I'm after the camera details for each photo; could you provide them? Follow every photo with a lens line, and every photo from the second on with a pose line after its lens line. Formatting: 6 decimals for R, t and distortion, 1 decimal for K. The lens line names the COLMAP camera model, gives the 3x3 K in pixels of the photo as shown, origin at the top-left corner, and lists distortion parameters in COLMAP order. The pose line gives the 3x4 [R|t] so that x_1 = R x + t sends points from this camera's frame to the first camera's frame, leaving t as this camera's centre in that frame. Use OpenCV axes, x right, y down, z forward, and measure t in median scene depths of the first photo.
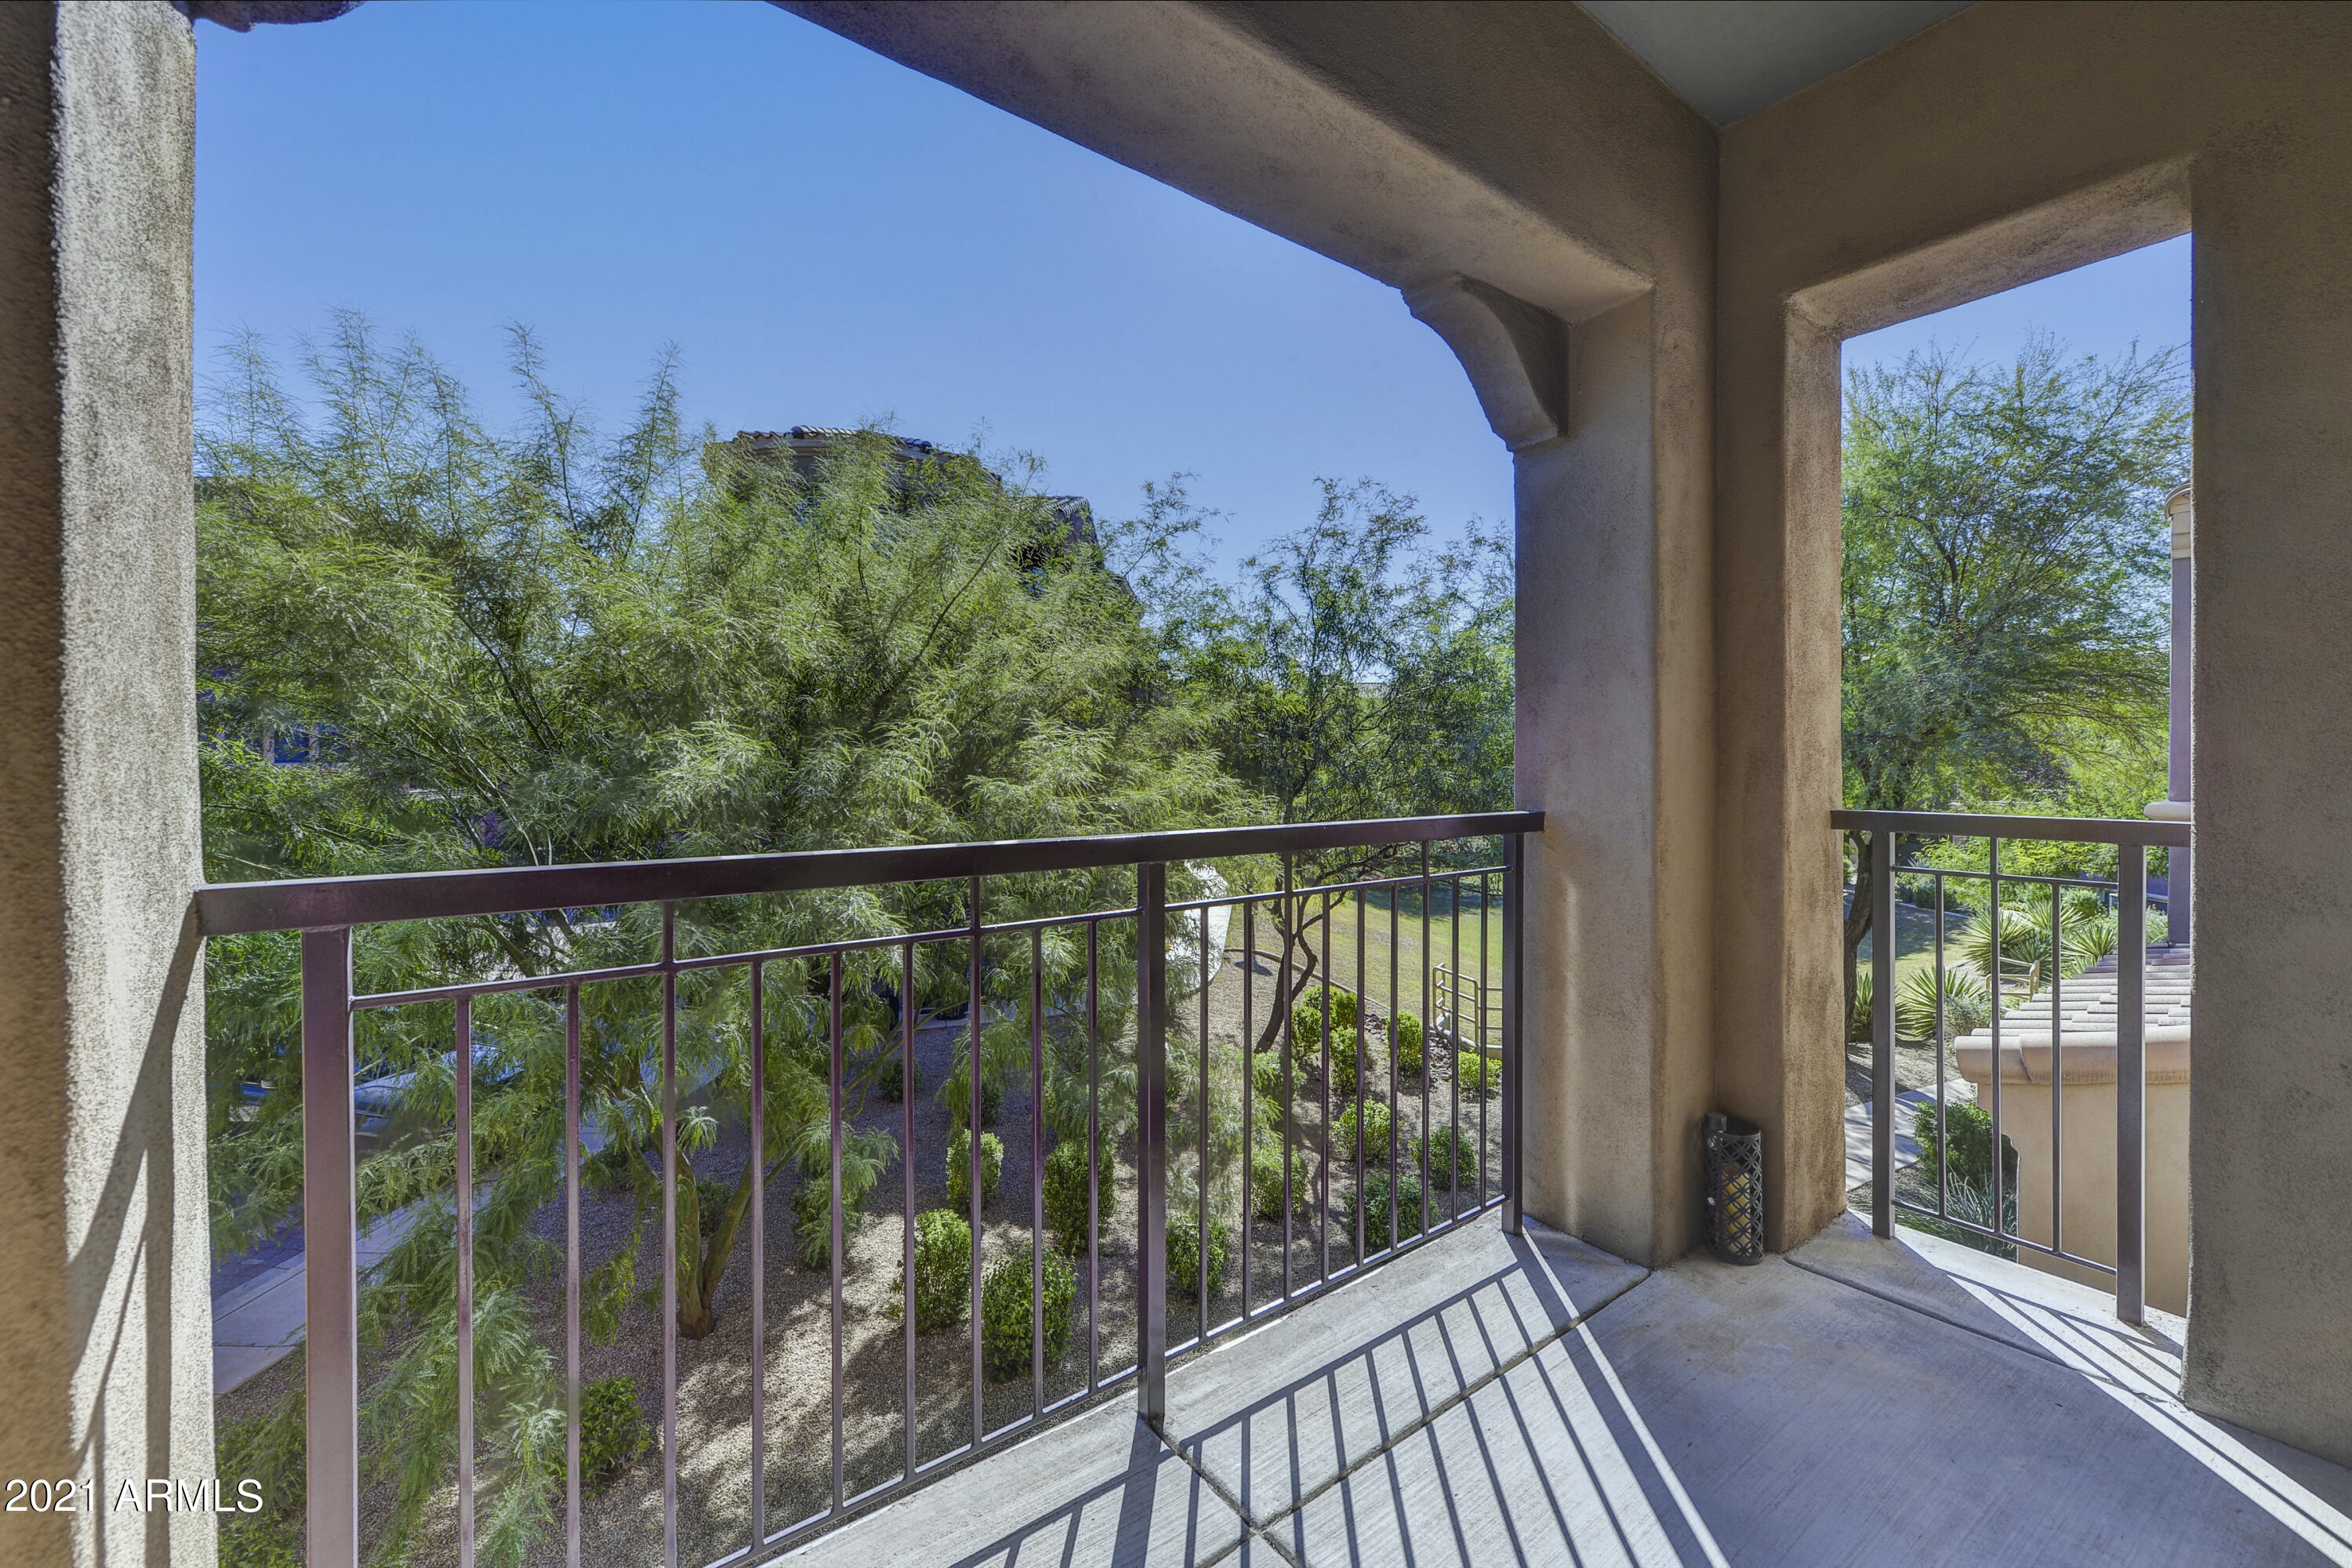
lens RADIAL K [[943.3, 0, 1181.7], [0, 943.3, 774.9], [0, 0, 1]] dist [0.000295, 0.000055]
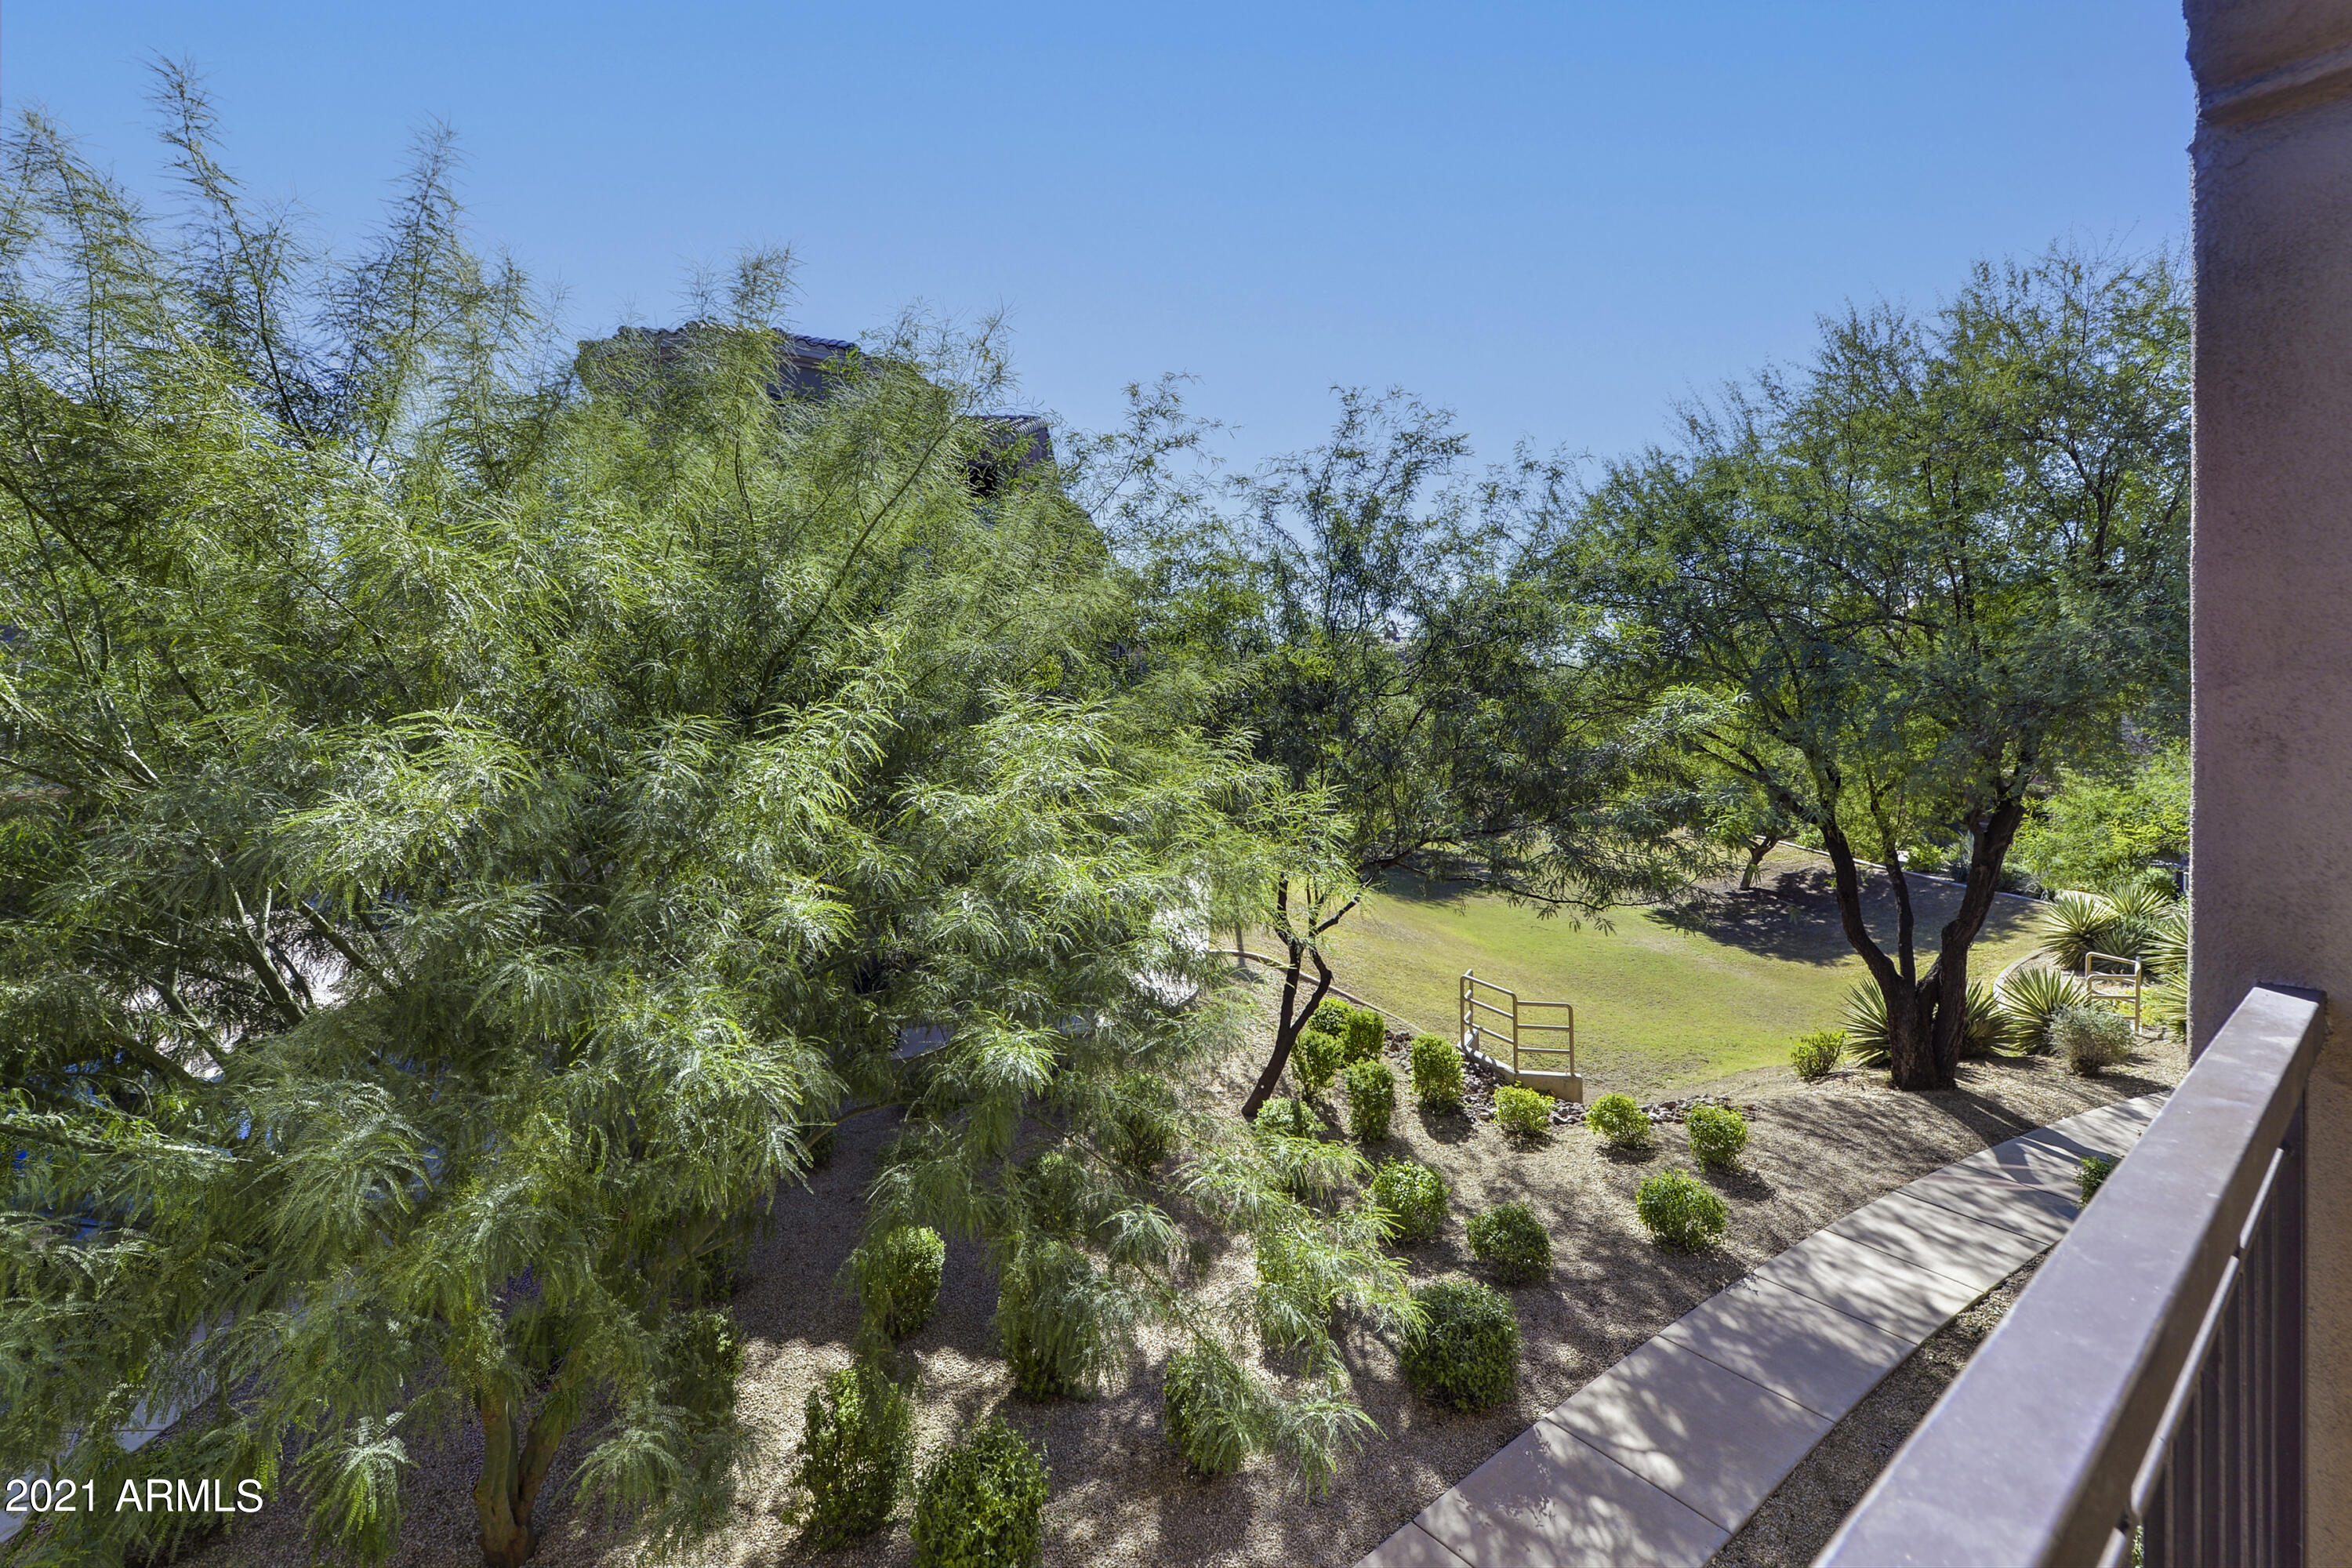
lens RADIAL K [[1013.3, 0, 1170.3], [0, 1013.3, 723.1], [0, 0, 1]] dist [0.021514, -0.000237]
pose [[0.999448, 0.001310, 0.033189, -0.031736], [-0.001036, 0.999965, -0.008261, -0.019429], [-0.033199, 0.008222, 0.999415, 0.149600]]
